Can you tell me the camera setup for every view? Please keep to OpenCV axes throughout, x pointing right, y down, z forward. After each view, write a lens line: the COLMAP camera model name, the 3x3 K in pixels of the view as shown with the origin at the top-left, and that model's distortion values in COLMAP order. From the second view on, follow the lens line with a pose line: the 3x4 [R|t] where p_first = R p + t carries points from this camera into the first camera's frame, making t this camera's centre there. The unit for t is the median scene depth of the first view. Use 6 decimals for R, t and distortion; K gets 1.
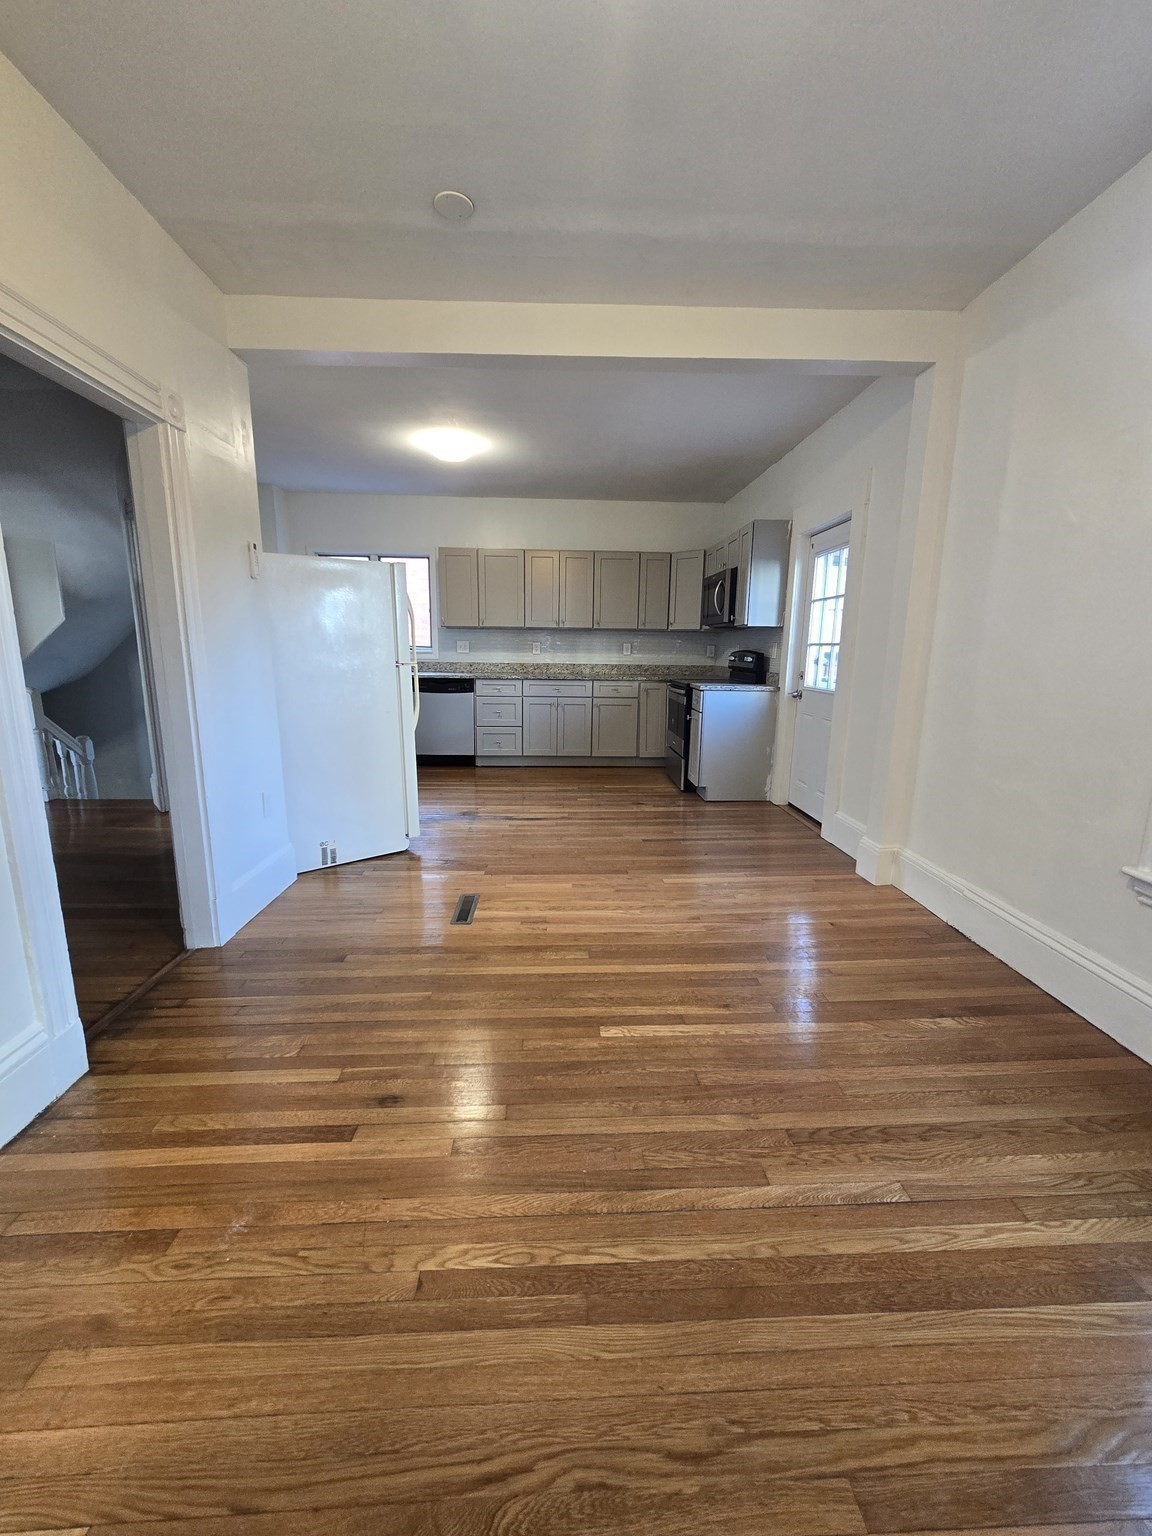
lens RADIAL K [[627.5, 0, 569.2], [0, 627.5, 768.4], [0, 0, 1]] dist [-0.003083, 0.000458]
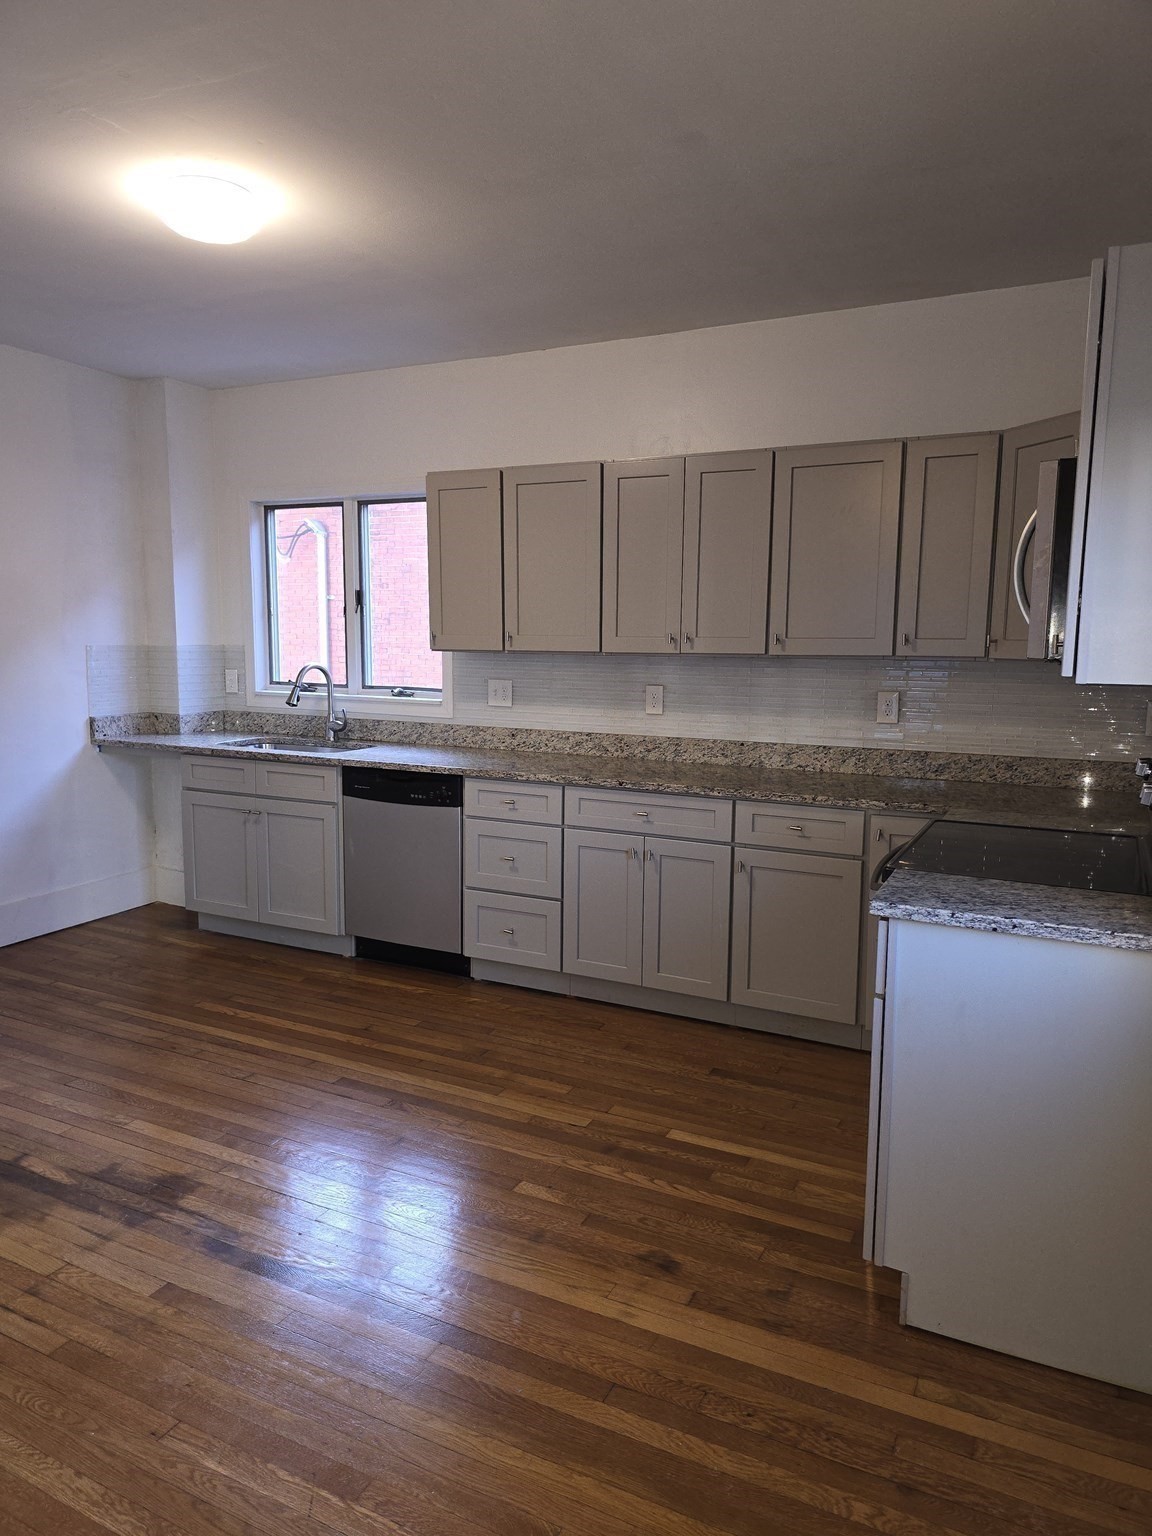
lens RADIAL K [[1024.7, 0, 584.0], [0, 1024.7, 767.4], [0, 0, 1]] dist [0.052122, -0.039832]
pose [[0.877295, 0.056635, -0.476599, 0.237277], [-0.087419, 0.995258, -0.042647, -0.122013], [0.471924, 0.079078, 0.878086, 0.422251]]
